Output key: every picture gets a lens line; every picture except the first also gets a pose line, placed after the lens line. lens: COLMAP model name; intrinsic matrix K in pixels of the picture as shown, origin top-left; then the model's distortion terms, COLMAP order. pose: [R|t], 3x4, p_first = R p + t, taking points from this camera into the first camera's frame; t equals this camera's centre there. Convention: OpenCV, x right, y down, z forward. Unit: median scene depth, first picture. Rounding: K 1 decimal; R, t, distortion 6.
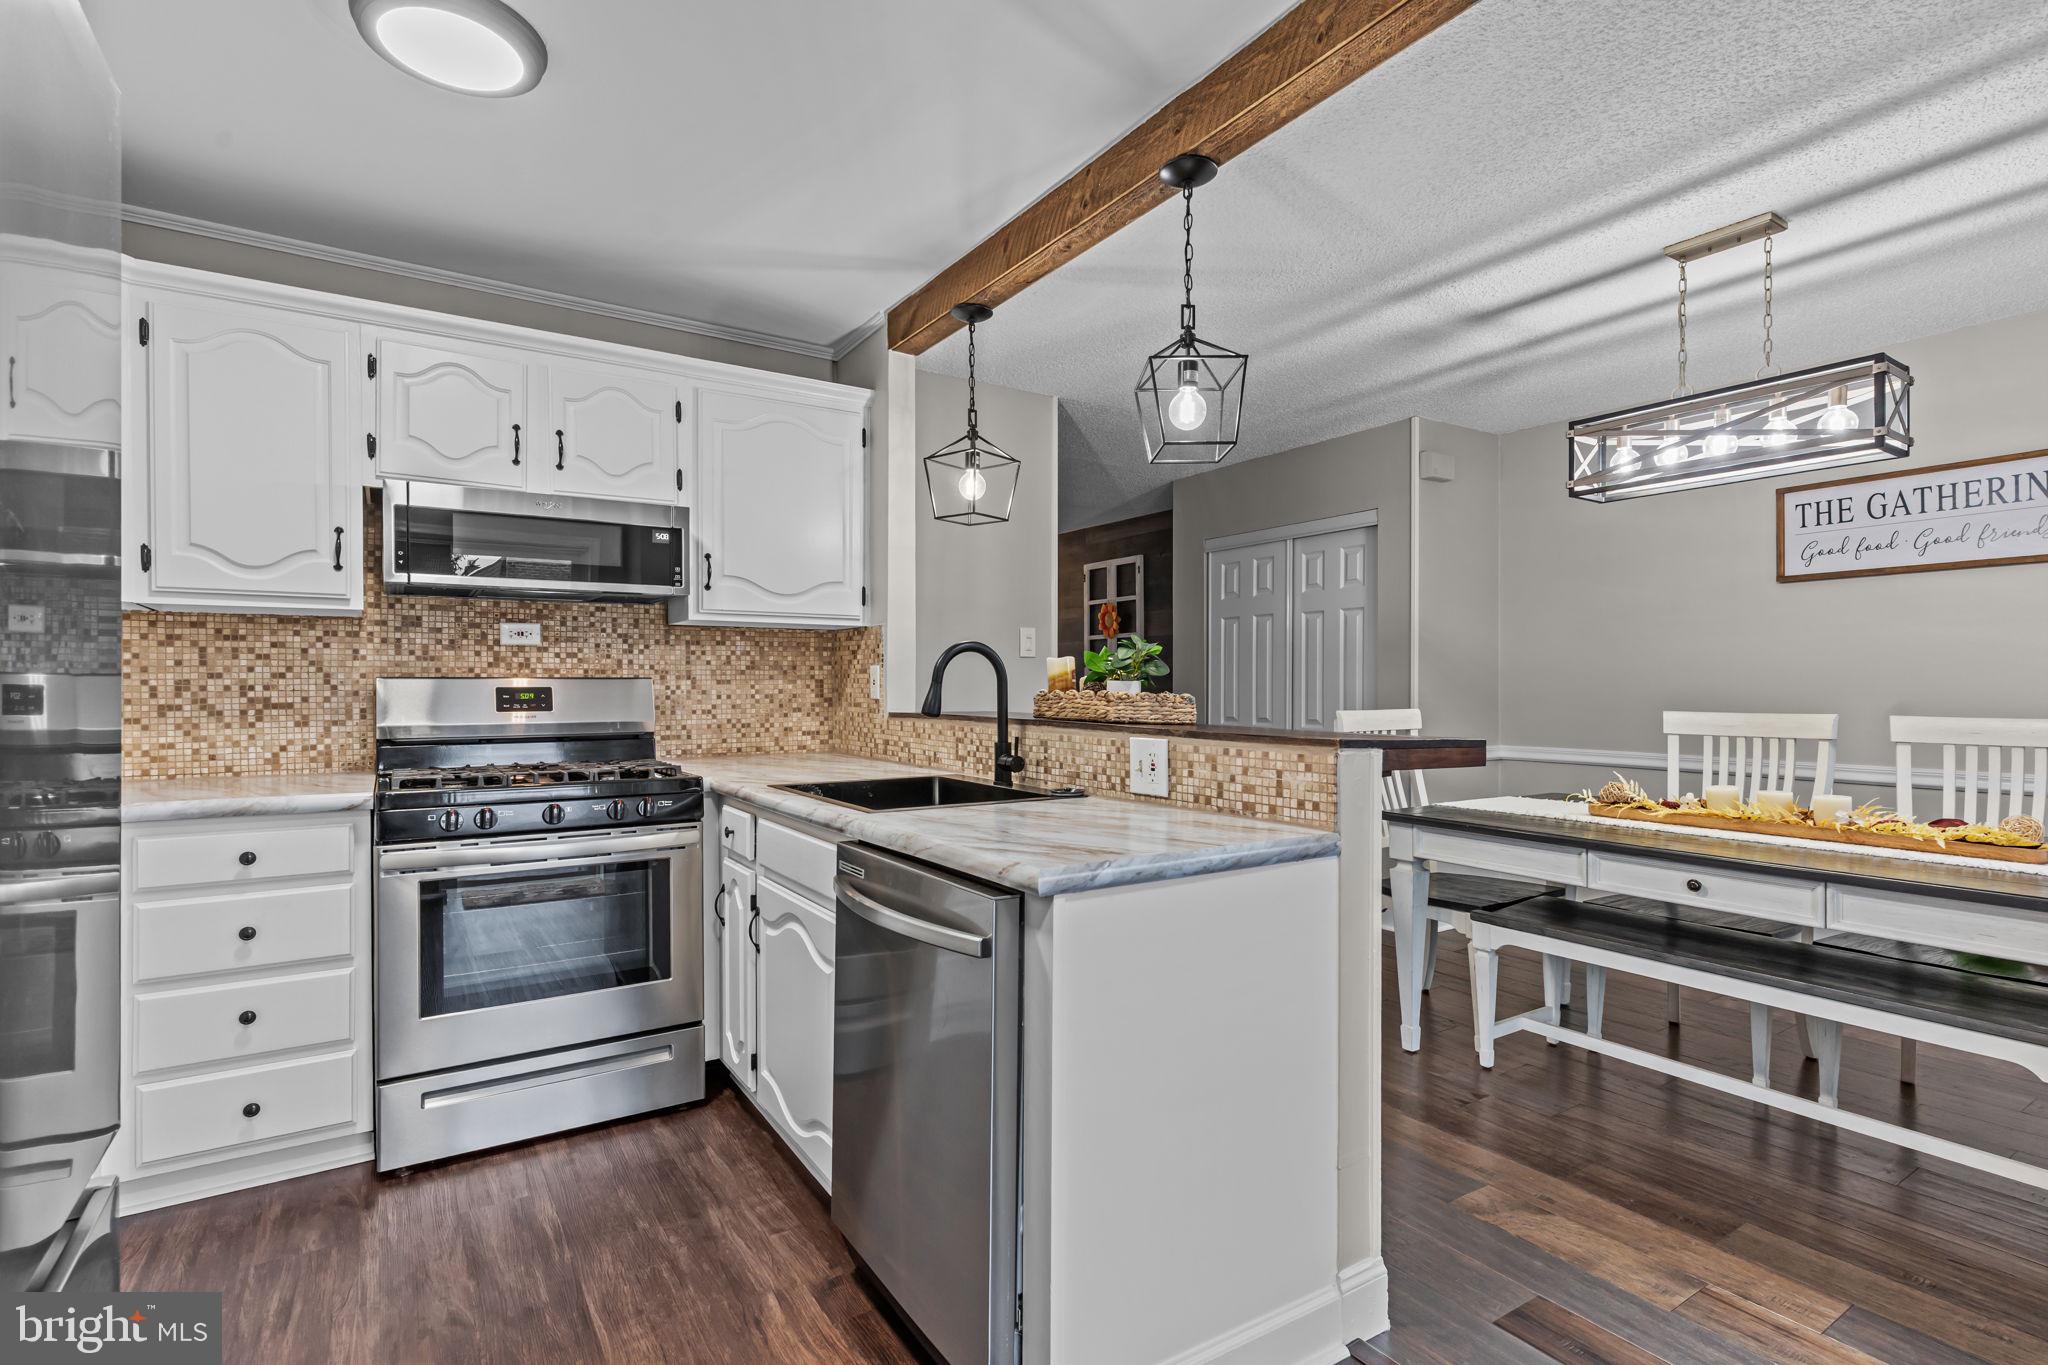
lens RADIAL K [[975.0, 0, 1014.8], [0, 975.0, 693.5], [0, 0, 1]] dist [0.001069, 0.000901]
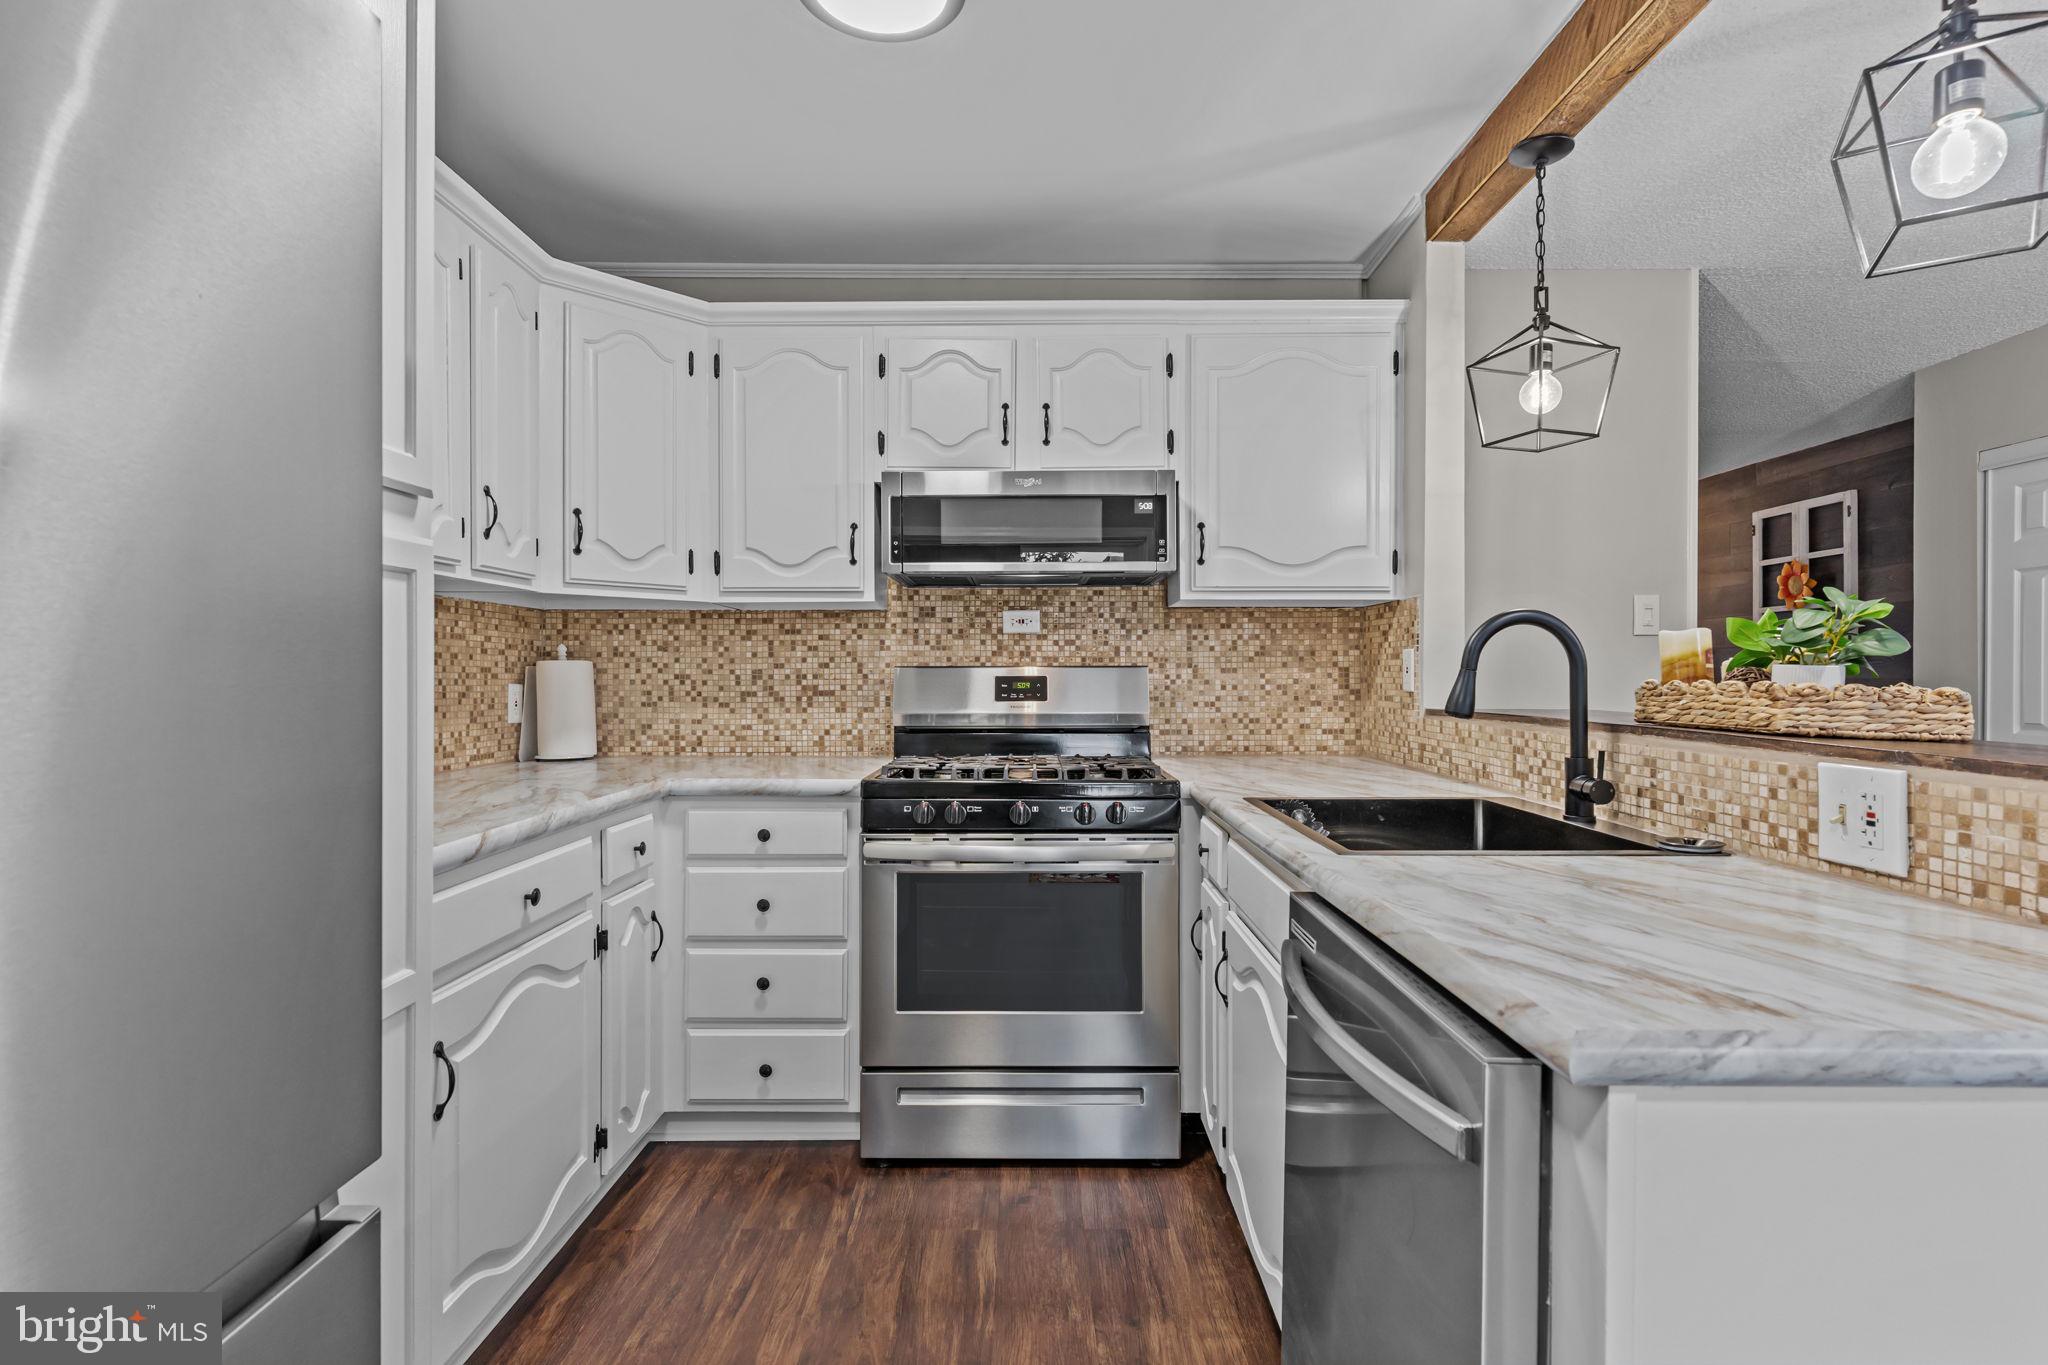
lens RADIAL K [[974.9, 0, 1025.0], [0, 974.9, 680.5], [0, 0, 1]] dist [0.003383, -0.000837]
pose [[0.838893, 0.002533, -0.544291, 0.030928], [-0.004369, 0.999988, -0.002080, -0.000123], [0.544279, 0.004123, 0.838894, 0.207964]]
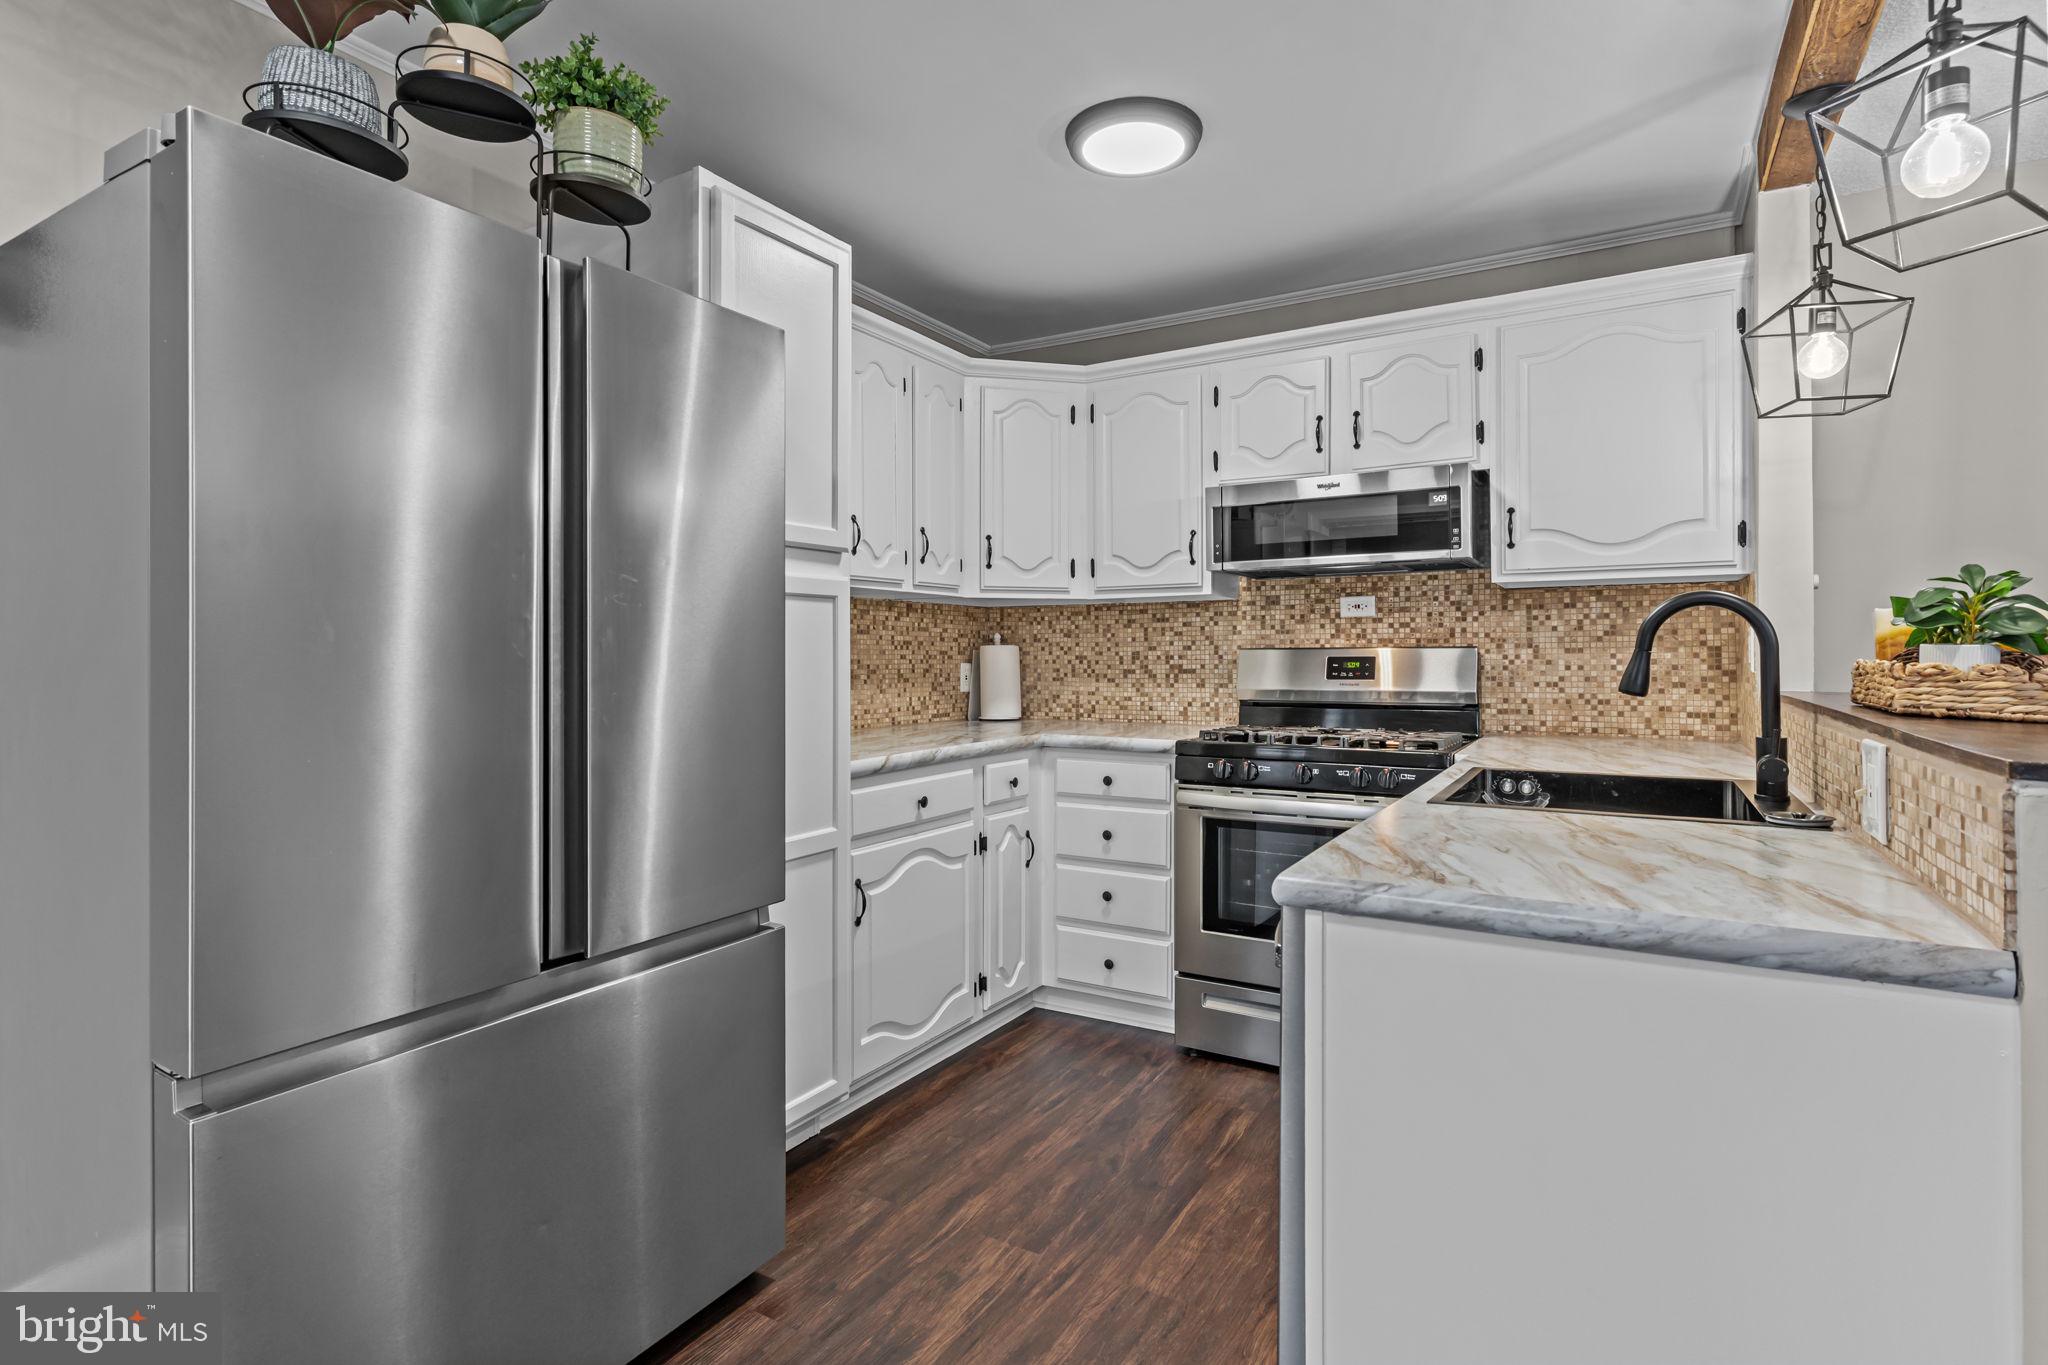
lens RADIAL K [[1005.1, 0, 1023.2], [0, 1005.1, 655.0], [0, 0, 1]] dist [0.000886, 0.000864]
pose [[0.448501, -0.002468, -0.893779, 0.350031], [-0.005277, 0.999971, -0.005409, -0.000429], [0.893767, 0.007142, 0.448475, 0.206833]]
